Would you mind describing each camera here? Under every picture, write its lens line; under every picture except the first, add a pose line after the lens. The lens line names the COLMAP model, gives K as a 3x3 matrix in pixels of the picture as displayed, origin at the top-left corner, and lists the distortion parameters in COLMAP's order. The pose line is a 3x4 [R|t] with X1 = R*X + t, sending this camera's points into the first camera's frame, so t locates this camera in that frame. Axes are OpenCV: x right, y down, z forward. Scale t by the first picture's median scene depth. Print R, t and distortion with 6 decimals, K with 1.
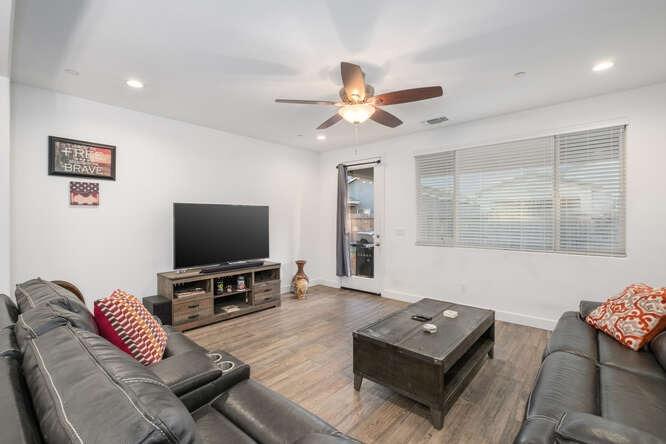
lens RADIAL K [[303.4, 0, 327.9], [0, 303.4, 220.9], [0, 0, 1]] dist [0.002464, 0.000409]
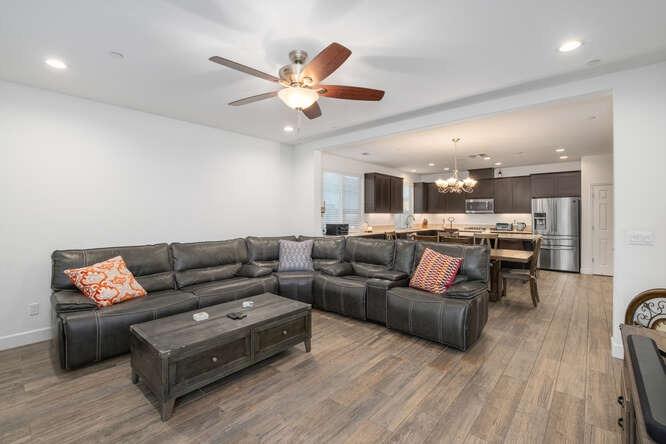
lens RADIAL K [[292.1, 0, 332.1], [0, 292.1, 210.7], [0, 0, 1]] dist [0.002154, 0.000278]
pose [[-0.999969, -0.000387, -0.007903, 0.004933], [-0.000362, 0.999995, -0.003226, -0.006621], [0.007904, -0.003223, -0.999964, 1.490749]]
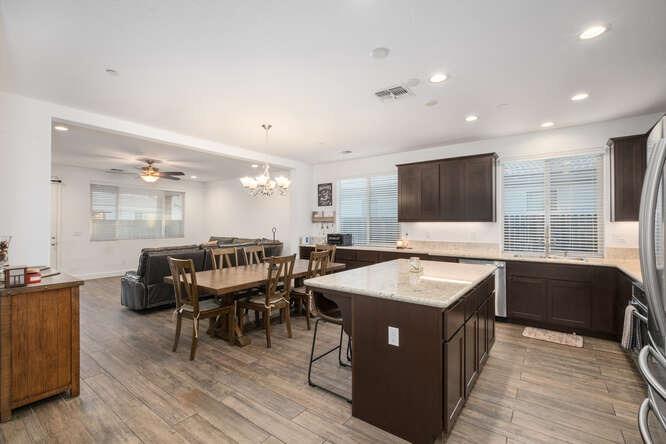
lens RADIAL K [[303.4, 0, 327.9], [0, 303.4, 220.9], [0, 0, 1]] dist [0.002464, 0.000409]
pose [[-0.064710, 0.012054, 0.997831, -1.804565], [0.009959, 0.999885, -0.011433, 0.013717], [-0.997854, 0.009197, -0.064822, -0.124132]]
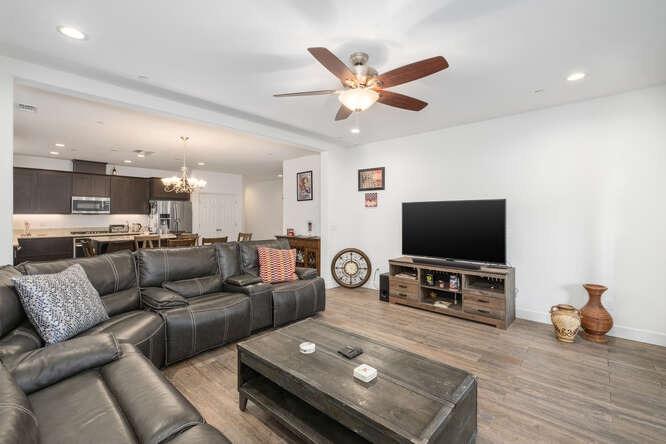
lens RADIAL K [[298.0, 0, 322.2], [0, 298.0, 215.8], [0, 0, 1]] dist [-0.002107, -0.000589]
pose [[-0.030989, 0.006295, -0.999500, 0.789589], [-0.009052, 0.999937, 0.006578, -0.008735], [0.999479, 0.009252, -0.030930, 0.731207]]
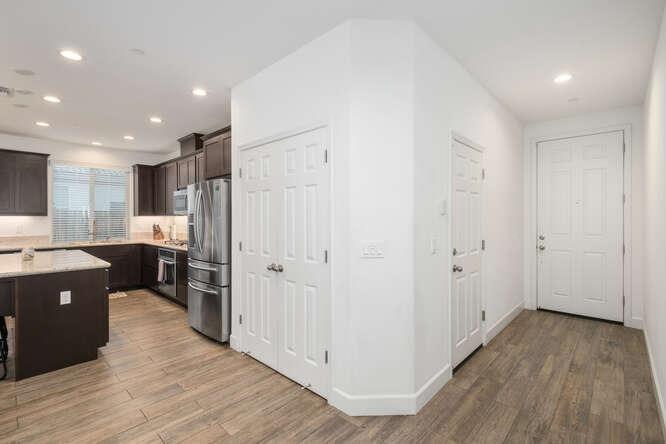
lens RADIAL K [[303.4, 0, 327.9], [0, 303.4, 220.9], [0, 0, 1]] dist [0.002464, 0.000409]
pose [[-0.998323, 0.005515, 0.057632, -1.970945], [0.006868, 0.999705, 0.023294, 0.008285], [-0.057486, 0.023650, -0.998066, 0.445572]]
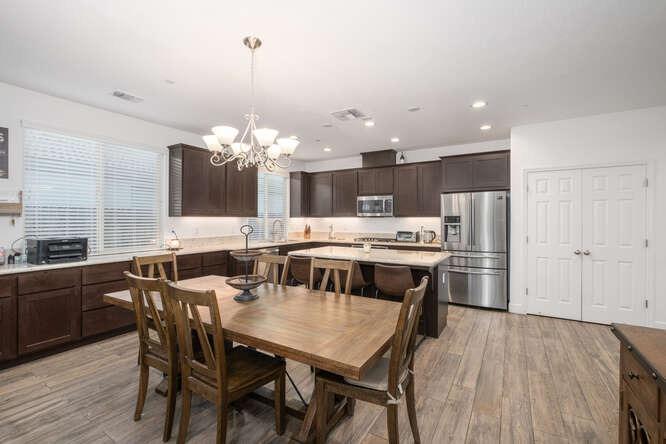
lens RADIAL K [[298.0, 0, 322.2], [0, 298.0, 215.8], [0, 0, 1]] dist [-0.002107, -0.000589]
pose [[-0.989188, -0.000256, -0.146654, -0.708763], [0.000107, 0.999997, -0.002465, 0.005358], [0.146654, -0.002454, -0.989185, 0.671088]]
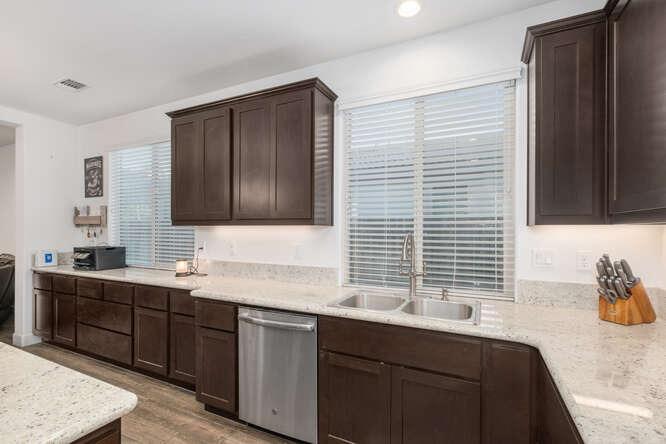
lens RADIAL K [[311.8, 0, 333.4], [0, 311.8, 229.8], [0, 0, 1]] dist [0.002347, 0.000308]
pose [[-0.256660, -0.001876, 0.966500, -1.205230], [0.007460, 0.999964, 0.003922, 0.016465], [-0.966473, 0.008217, -0.256637, -0.757309]]
